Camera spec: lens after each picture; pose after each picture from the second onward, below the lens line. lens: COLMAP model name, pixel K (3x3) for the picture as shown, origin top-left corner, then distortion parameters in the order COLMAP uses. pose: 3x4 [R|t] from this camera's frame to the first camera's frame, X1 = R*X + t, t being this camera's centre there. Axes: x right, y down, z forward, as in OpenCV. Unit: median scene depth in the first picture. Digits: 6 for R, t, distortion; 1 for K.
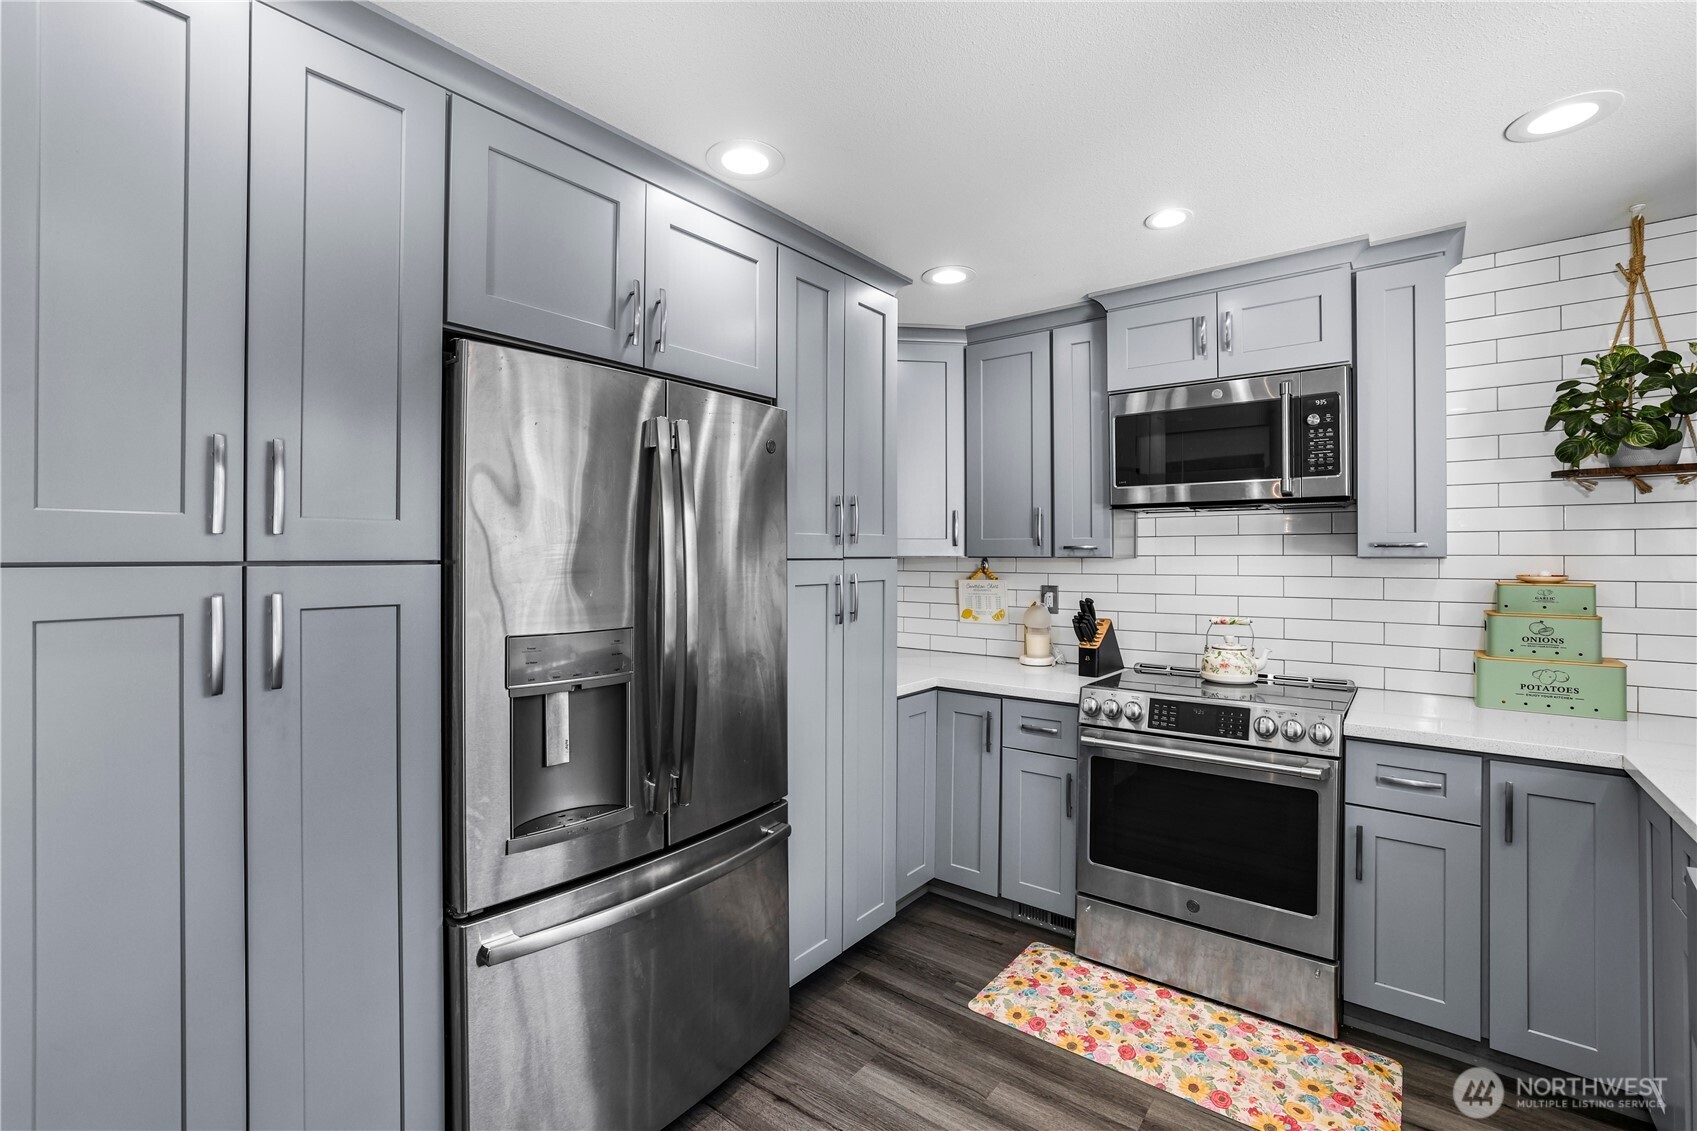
lens RADIAL K [[750.5, 0, 840.0], [0, 750.5, 565.2], [0, 0, 1]] dist [-0.008586, 0.003174]
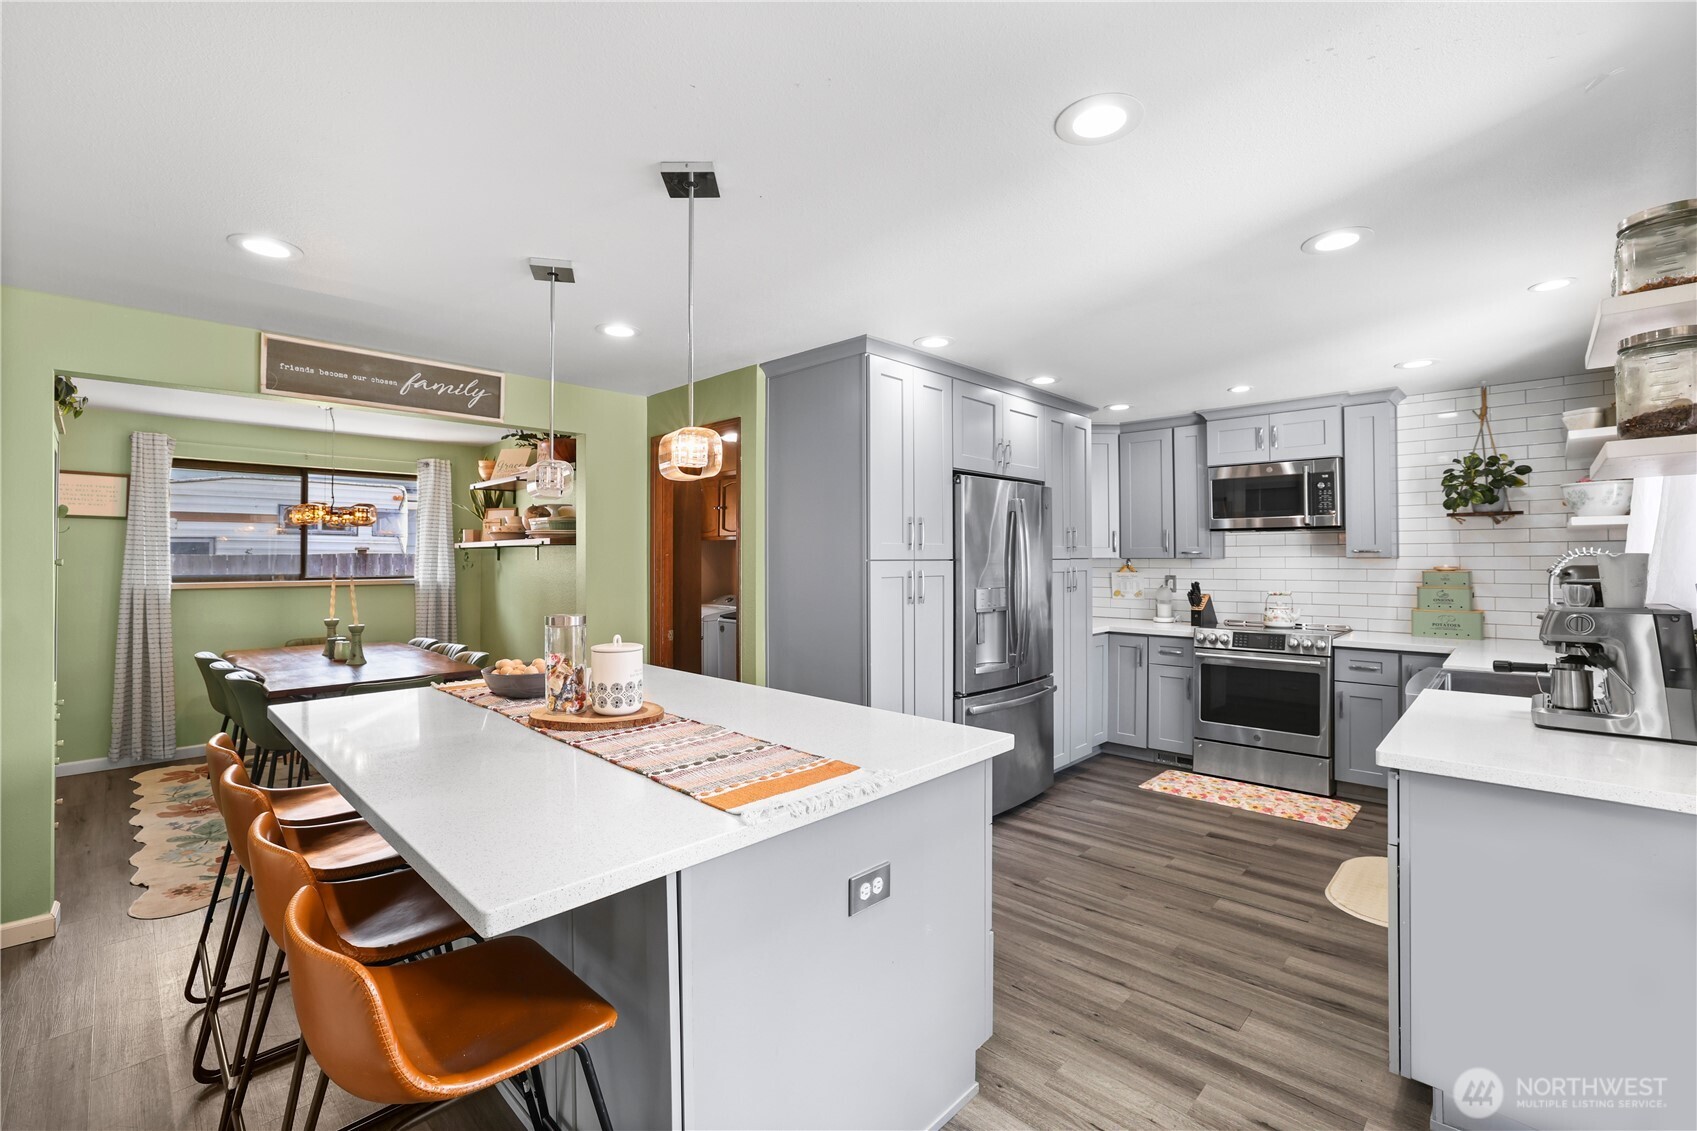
lens RADIAL K [[750.5, 0, 854.4], [0, 750.5, 558.2], [0, 0, 1]] dist [-0.008586, 0.003174]
pose [[0.996923, -0.001876, -0.078365, -0.397895], [0.000719, 0.999890, -0.014797, 0.017851], [0.078384, 0.014695, 0.996815, -0.980198]]
